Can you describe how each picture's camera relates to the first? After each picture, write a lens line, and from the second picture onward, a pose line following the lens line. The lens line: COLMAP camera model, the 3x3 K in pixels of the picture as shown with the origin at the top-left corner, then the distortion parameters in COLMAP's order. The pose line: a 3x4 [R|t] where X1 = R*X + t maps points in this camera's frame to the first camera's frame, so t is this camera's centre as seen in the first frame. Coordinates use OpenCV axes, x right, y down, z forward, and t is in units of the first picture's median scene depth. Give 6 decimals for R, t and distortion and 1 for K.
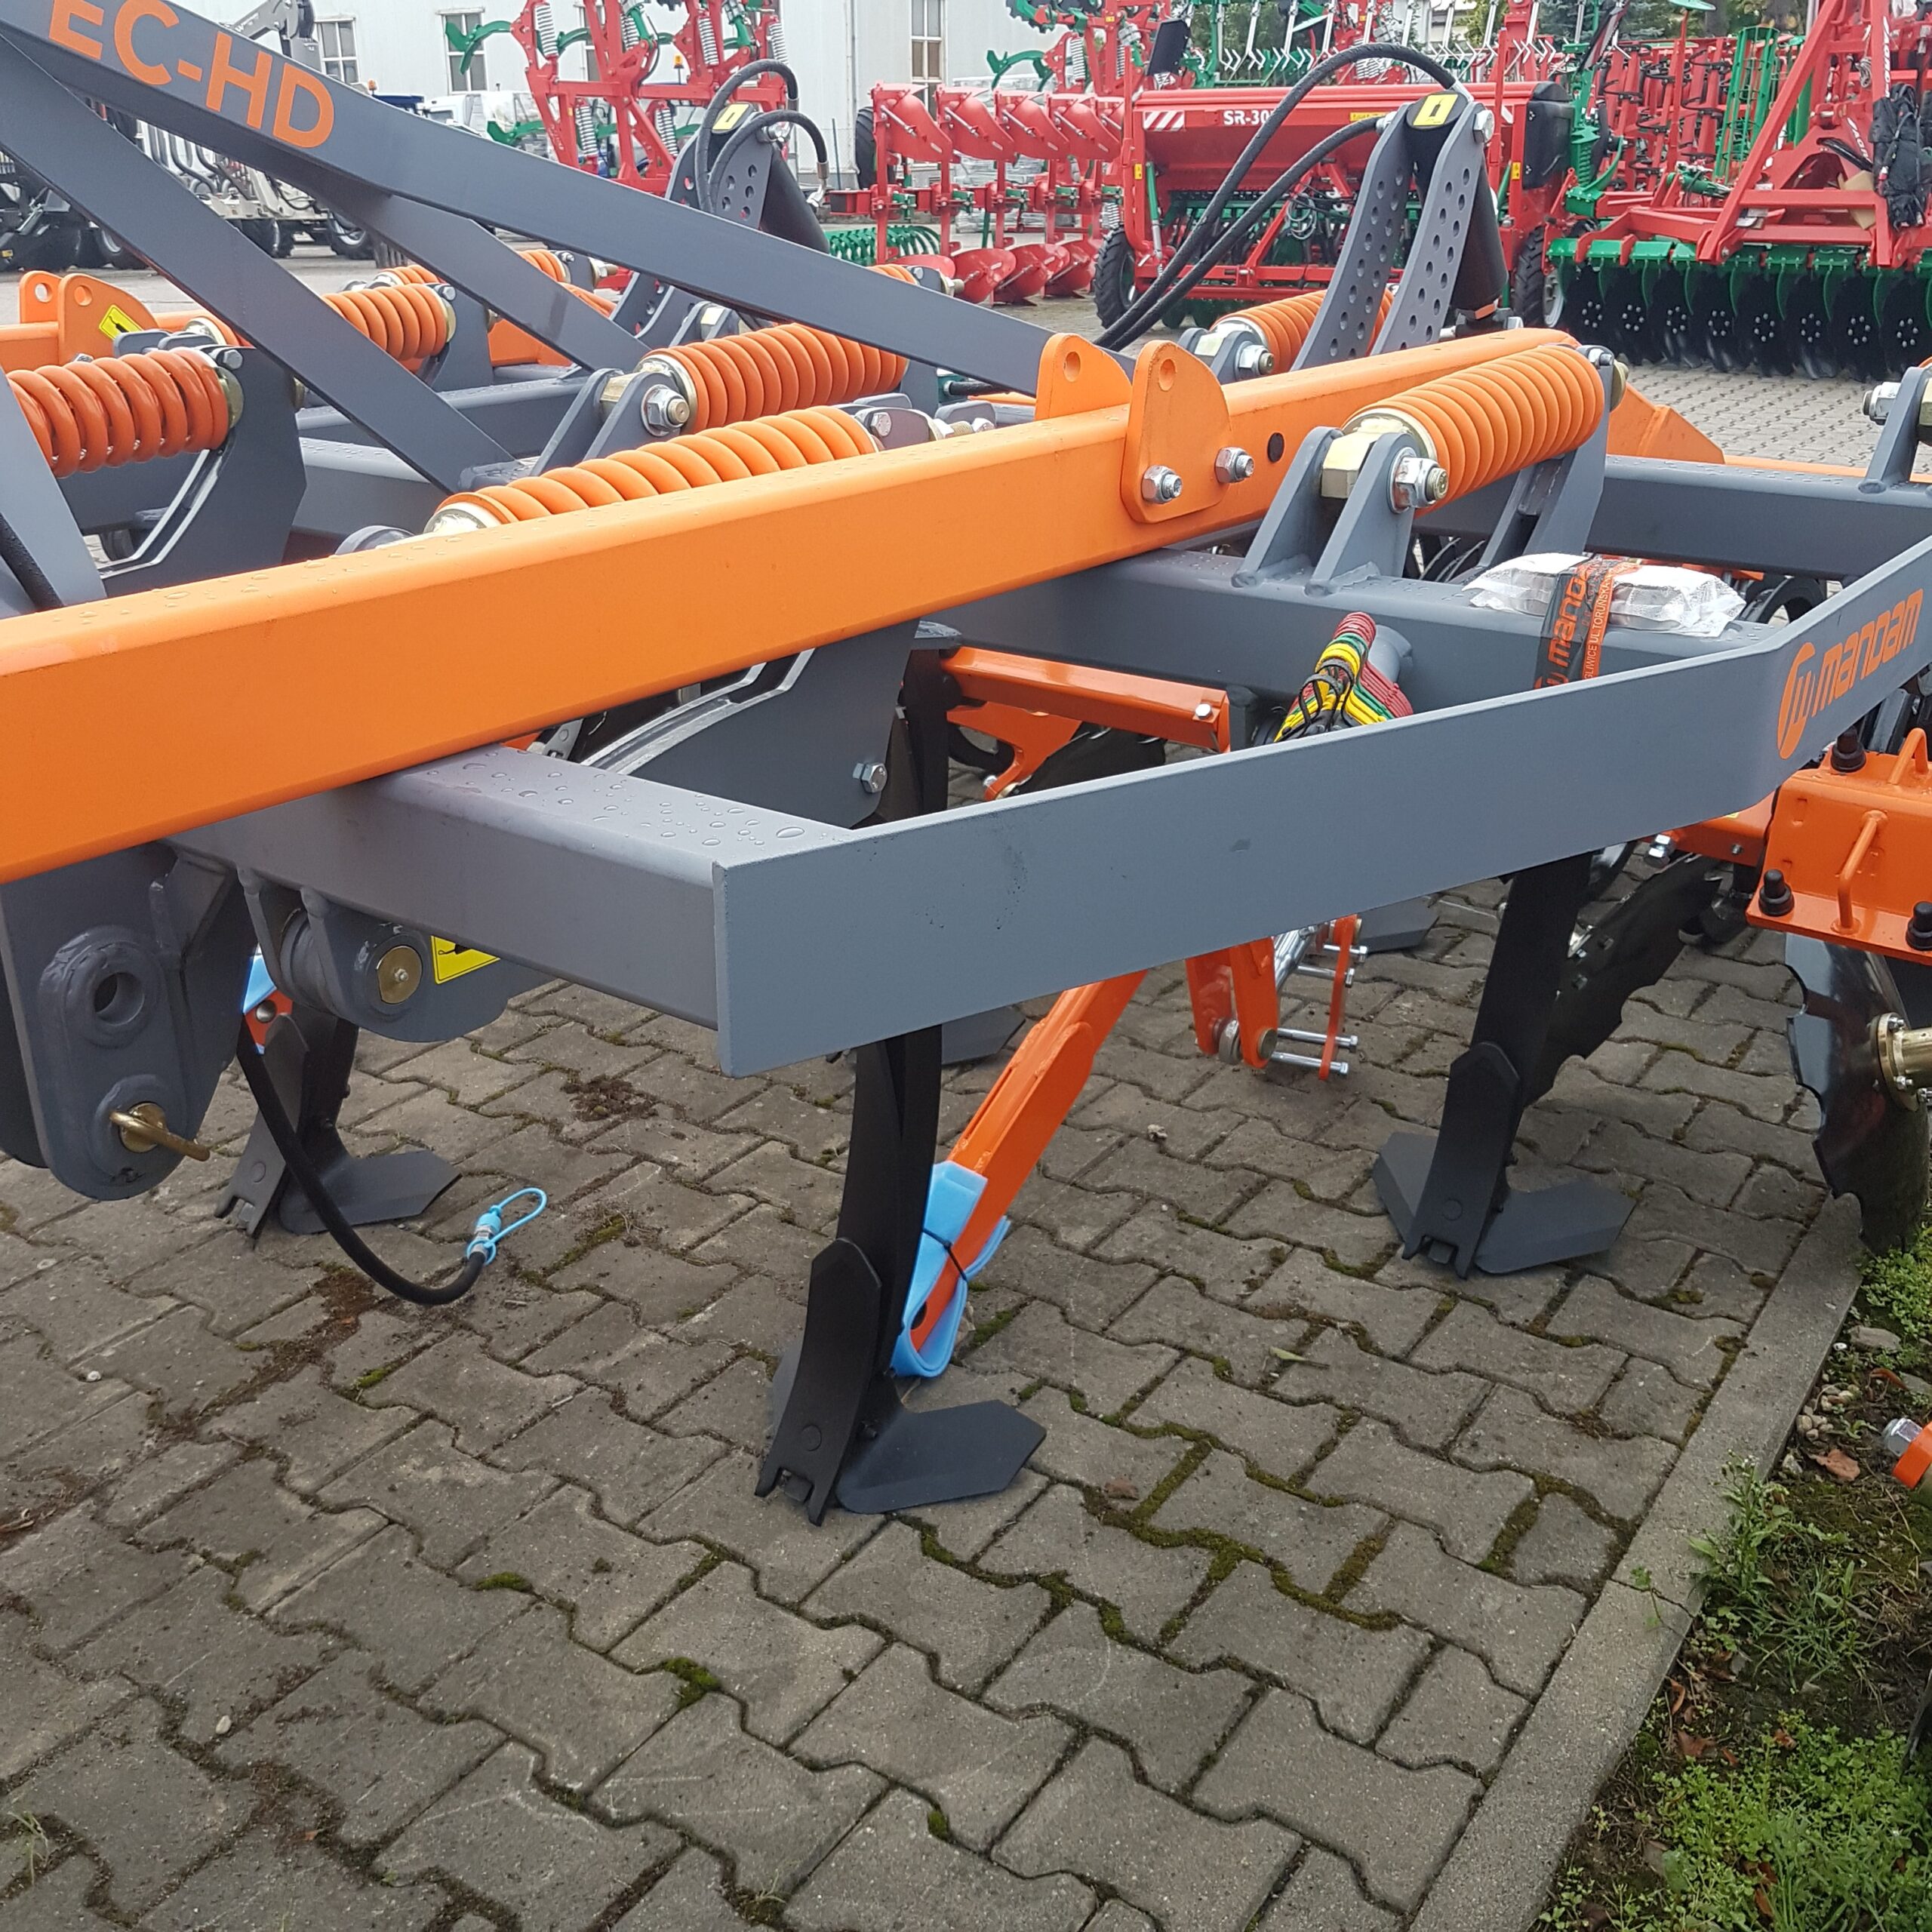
lens RADIAL K [[1986.4, 0, 966.0], [0, 1986.4, 966.0], [0, 0, 1]] dist [-0.014695, -0.016054]
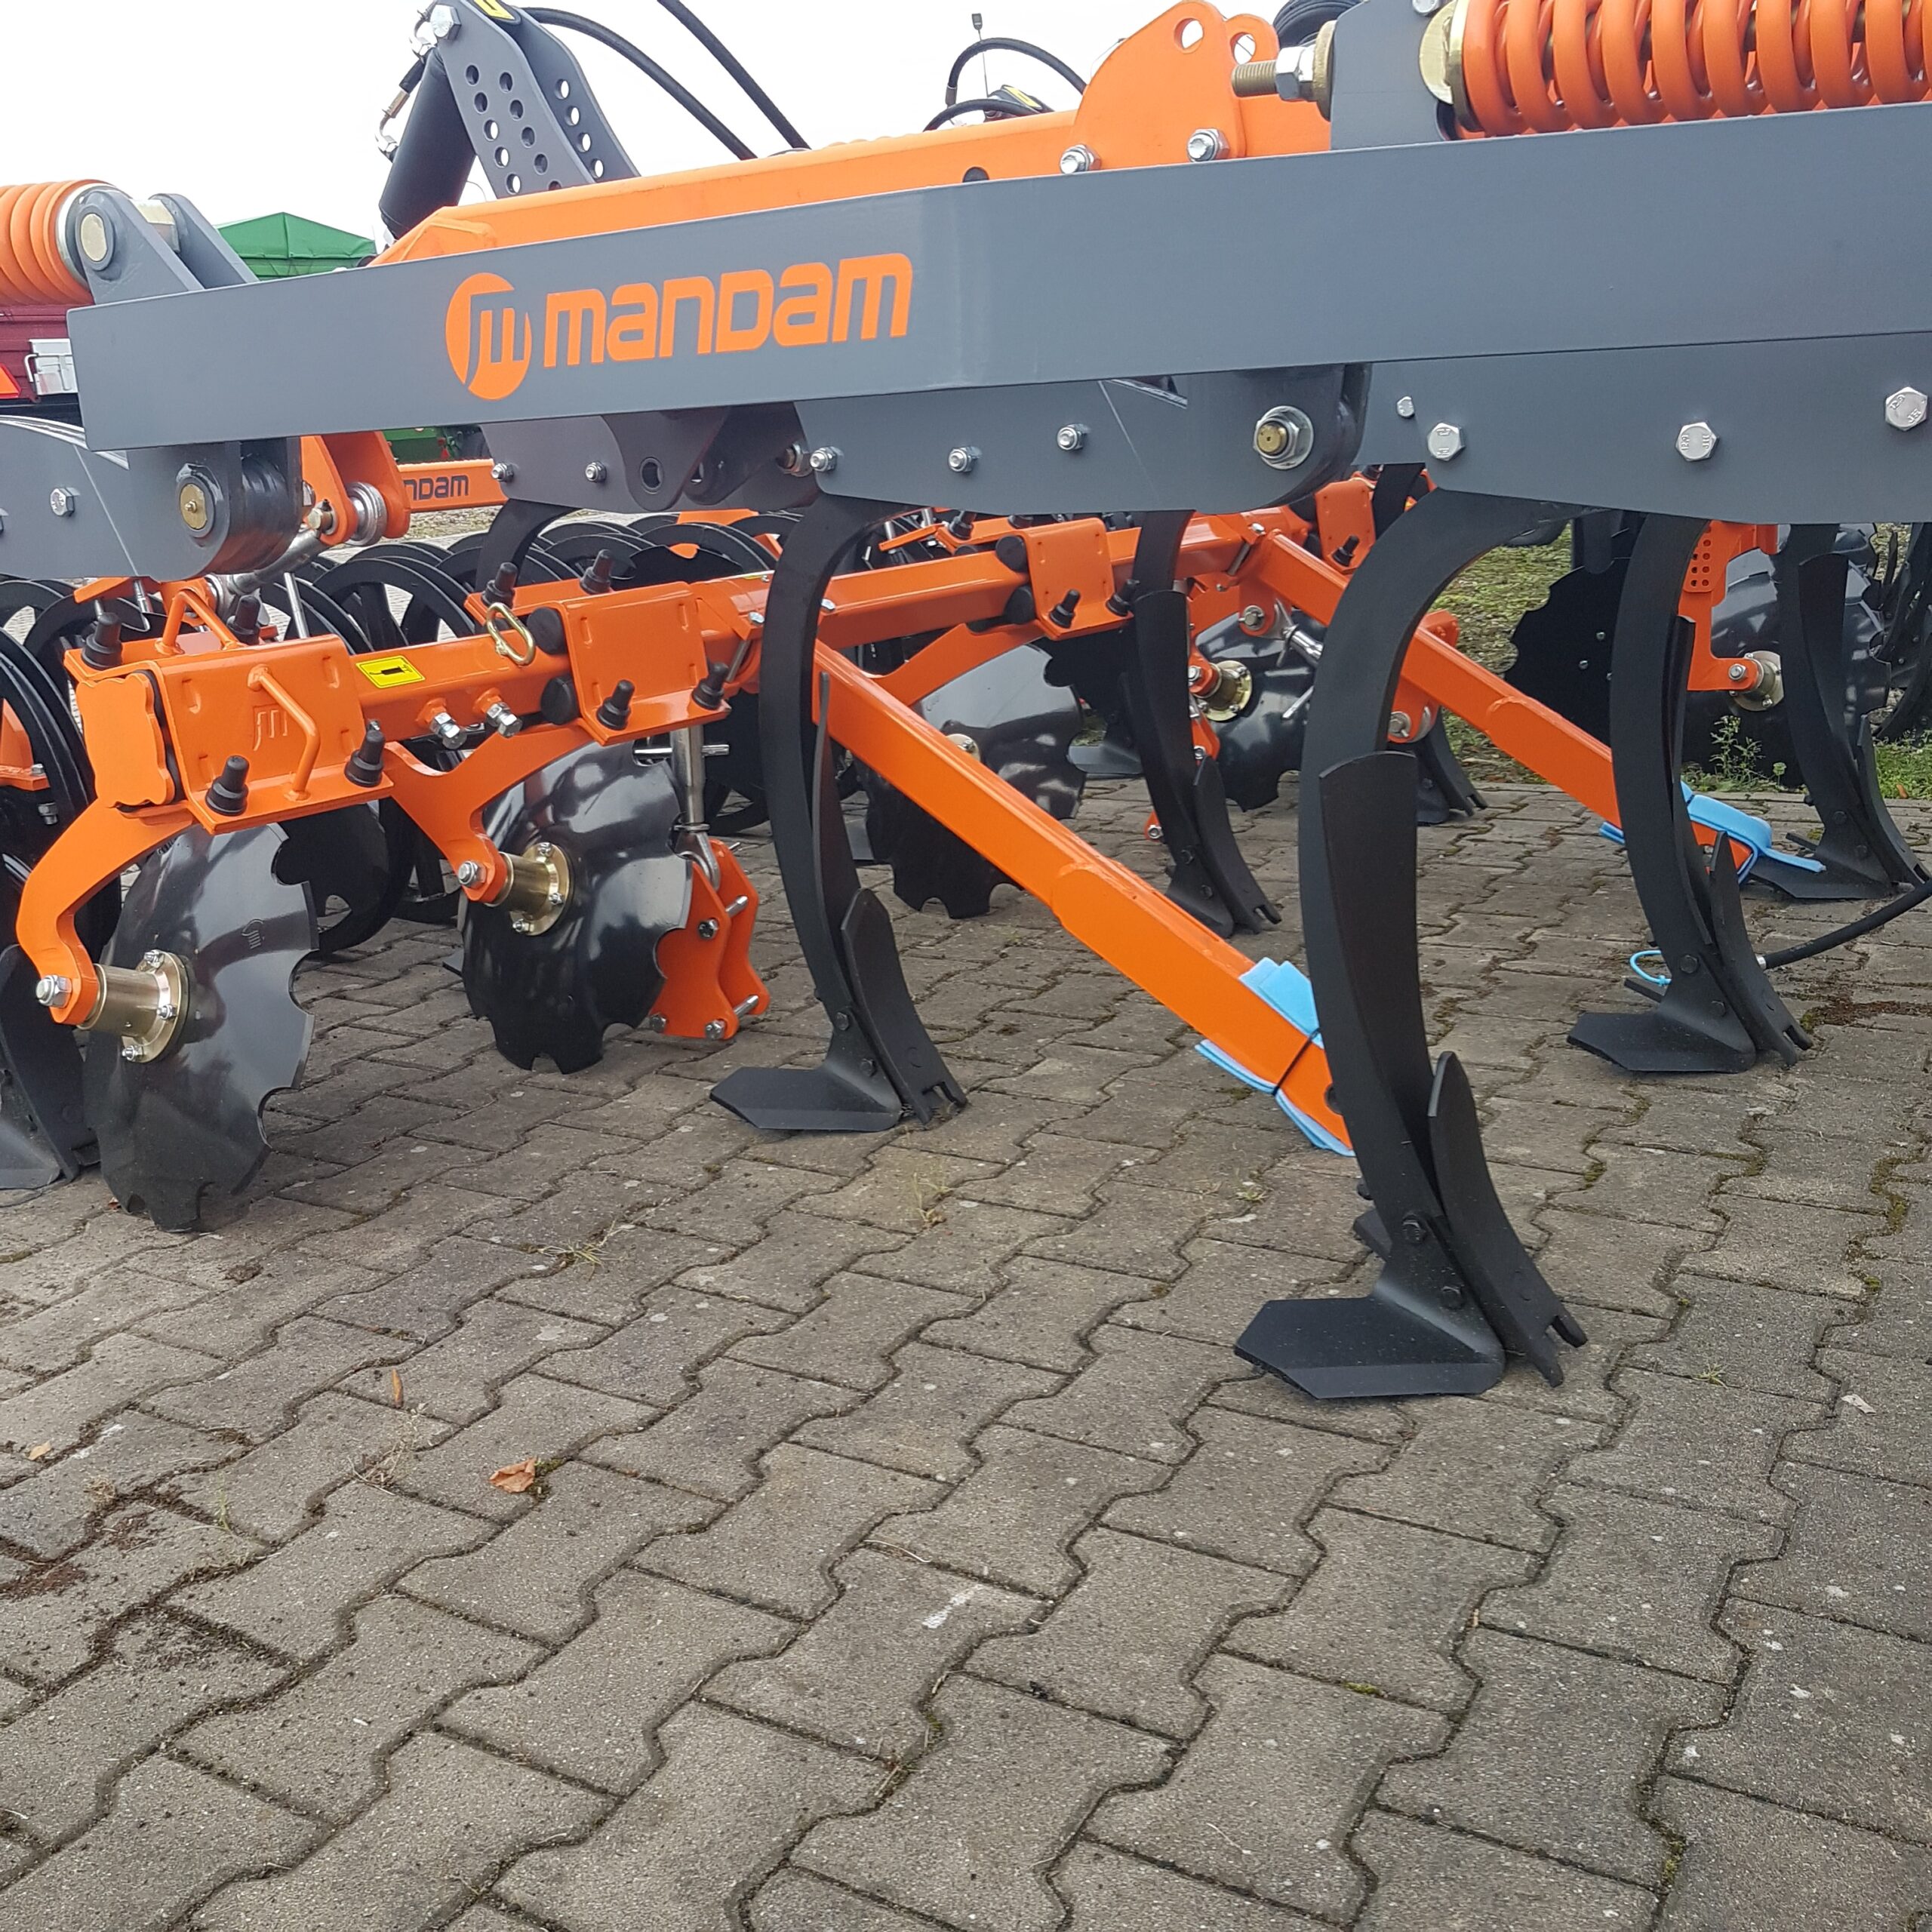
lens RADIAL K [[1999.0, 0, 917.4], [0, 1999.0, 985.3], [0, 0, 1]] dist [0.004604, 0.005553]
pose [[-0.044839, -0.272776, 0.961032, -1.338448], [0.440601, 0.857981, 0.264083, -0.349780], [-0.896583, 0.435273, 0.081714, 1.382040]]
